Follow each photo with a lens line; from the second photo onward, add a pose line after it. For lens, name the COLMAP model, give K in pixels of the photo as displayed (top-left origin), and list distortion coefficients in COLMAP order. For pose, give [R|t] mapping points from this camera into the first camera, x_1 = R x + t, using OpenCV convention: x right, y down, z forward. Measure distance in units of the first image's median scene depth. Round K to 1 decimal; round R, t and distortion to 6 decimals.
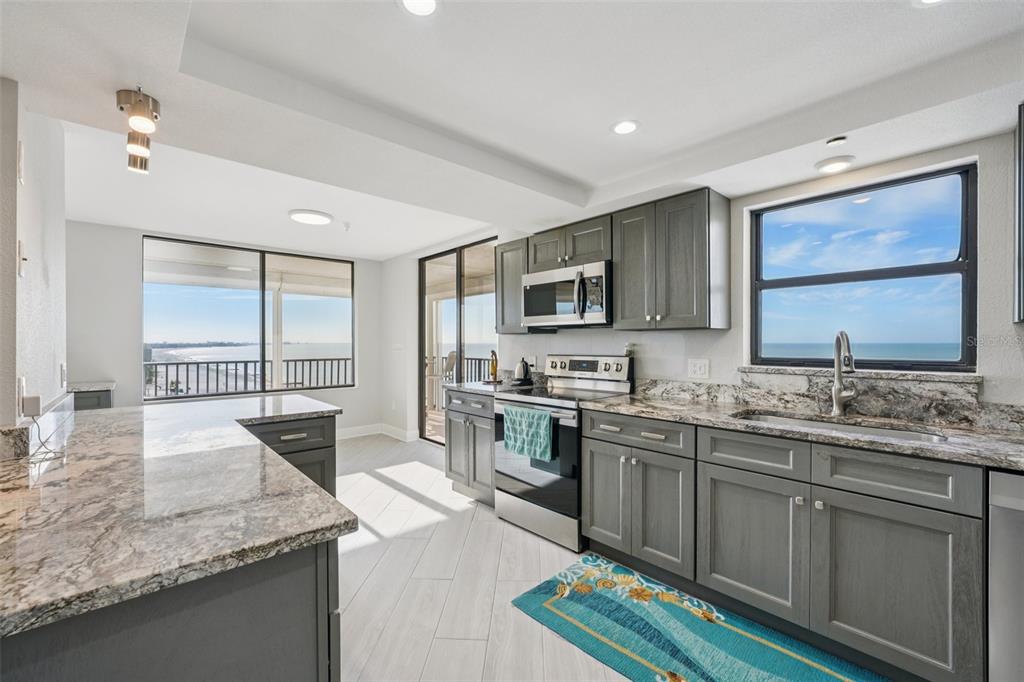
lens RADIAL K [[421.2, 0, 508.0], [0, 421.2, 341.1], [0, 0, 1]] dist [-0.013193, 0.005109]
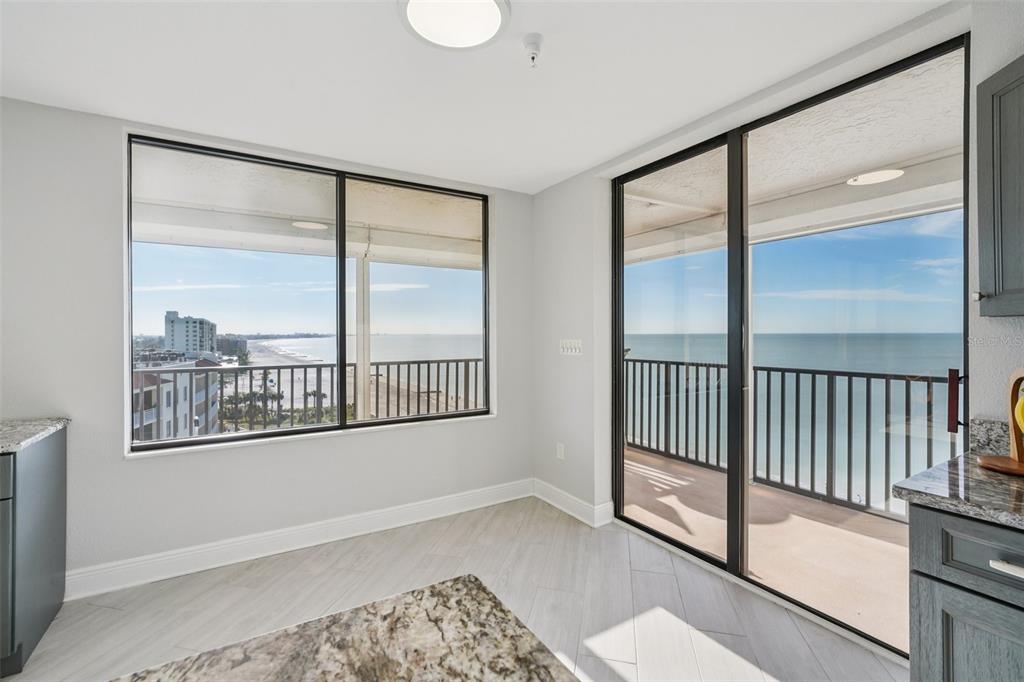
lens RADIAL K [[456.3, 0, 507.3], [0, 456.3, 336.9], [0, 0, 1]] dist [-0.001134, -0.000038]
pose [[0.982598, 0.000198, -0.185744, -0.453867], [0.001715, 0.999947, 0.010139, -0.006440], [0.185736, -0.010282, 0.982546, 0.792086]]
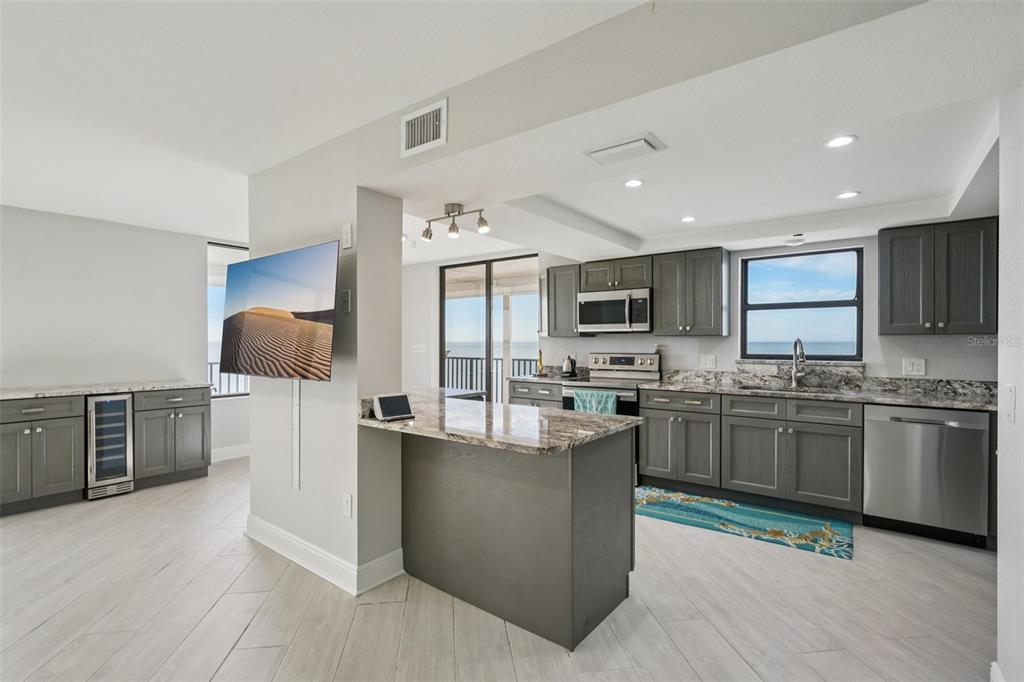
lens RADIAL K [[478.4, 0, 513.5], [0, 478.4, 343.7], [0, 0, 1]] dist [0.003522, 0.000757]
pose [[0.981067, -0.000088, 0.193669, -0.511777], [-0.001488, 0.999967, 0.007989, -0.010586], [-0.193663, -0.008125, 0.981034, -0.495985]]
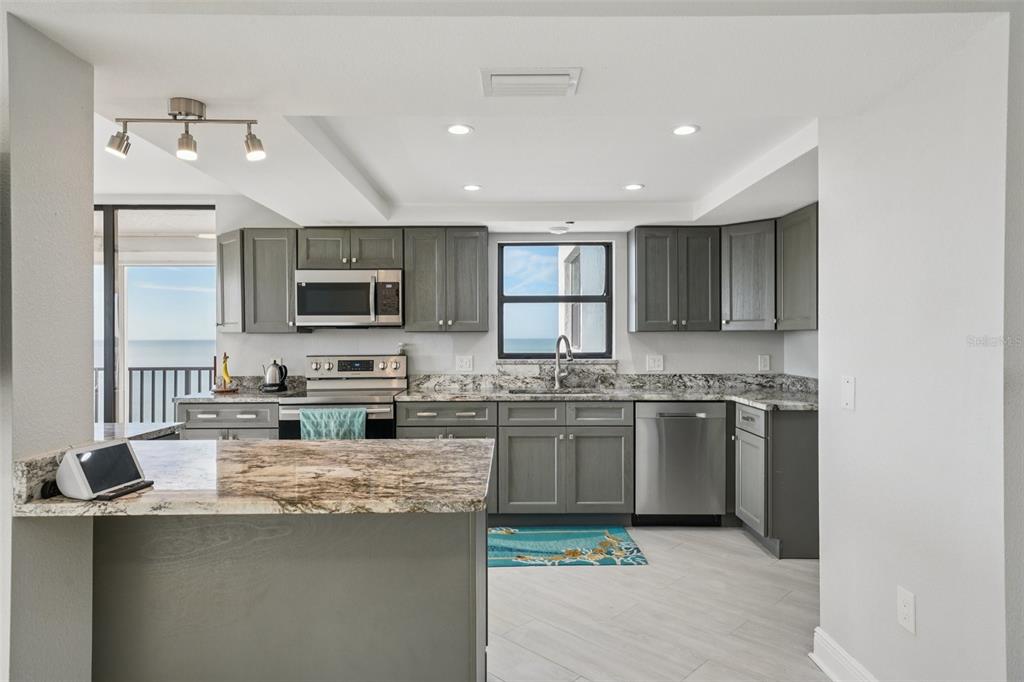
lens RADIAL K [[606.2, 0, 507.3], [0, 606.2, 337.0], [0, 0, 1]] dist [0.019642, 0.001715]
pose [[0.665933, 0.000079, 0.746011, -0.728994], [0.000391, 1.000000, -0.000455, -0.010706], [-0.746011, 0.000595, 0.665933, -0.262271]]
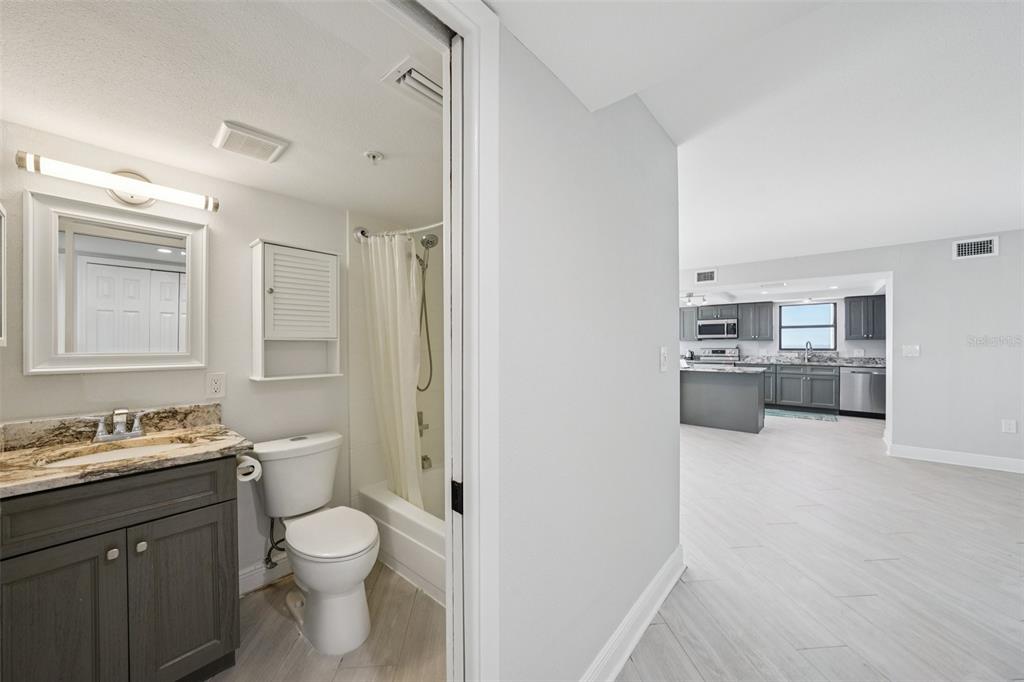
lens RADIAL K [[362.4, 0, 511.1], [0, 362.4, 344.2], [0, 0, 1]] dist [-0.028708, 0.006023]
pose [[0.991733, -0.000114, 0.128316, -1.726106], [-0.000174, 0.999997, 0.002233, -0.000556], [-0.128316, -0.002237, 0.991731, -1.418581]]
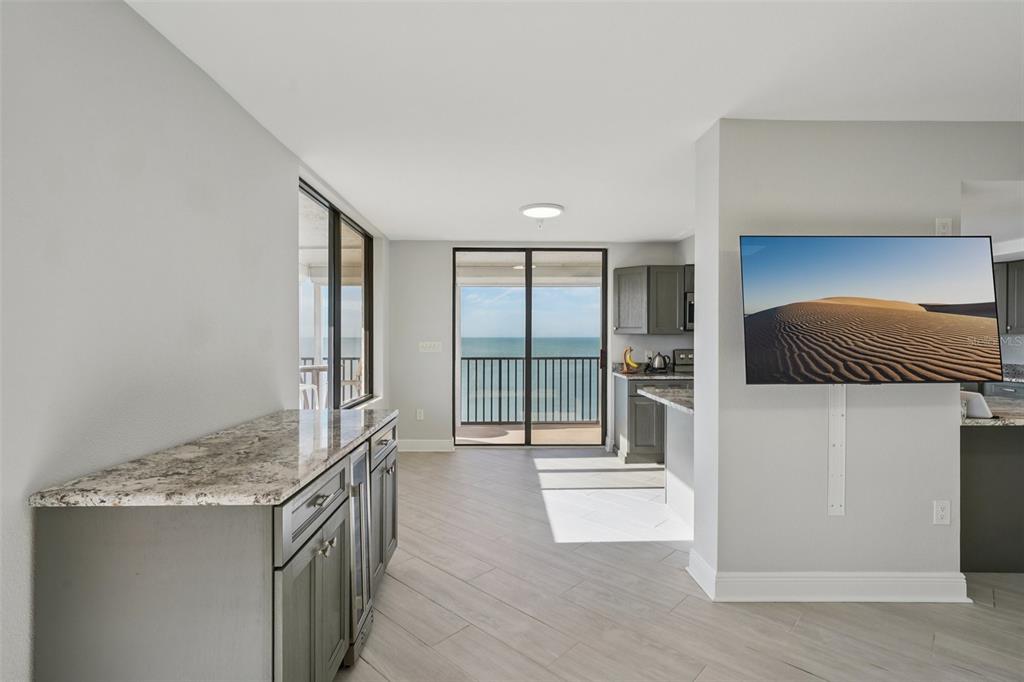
lens RADIAL K [[485.2, 0, 512.0], [0, 485.2, 341.0], [0, 0, 1]] dist [0.004234, 0.000696]
pose [[0.645537, -0.006446, 0.763702, -1.780365], [-0.002510, 0.999941, 0.010562, -0.014467], [-0.763725, -0.008735, 0.645483, 0.447379]]
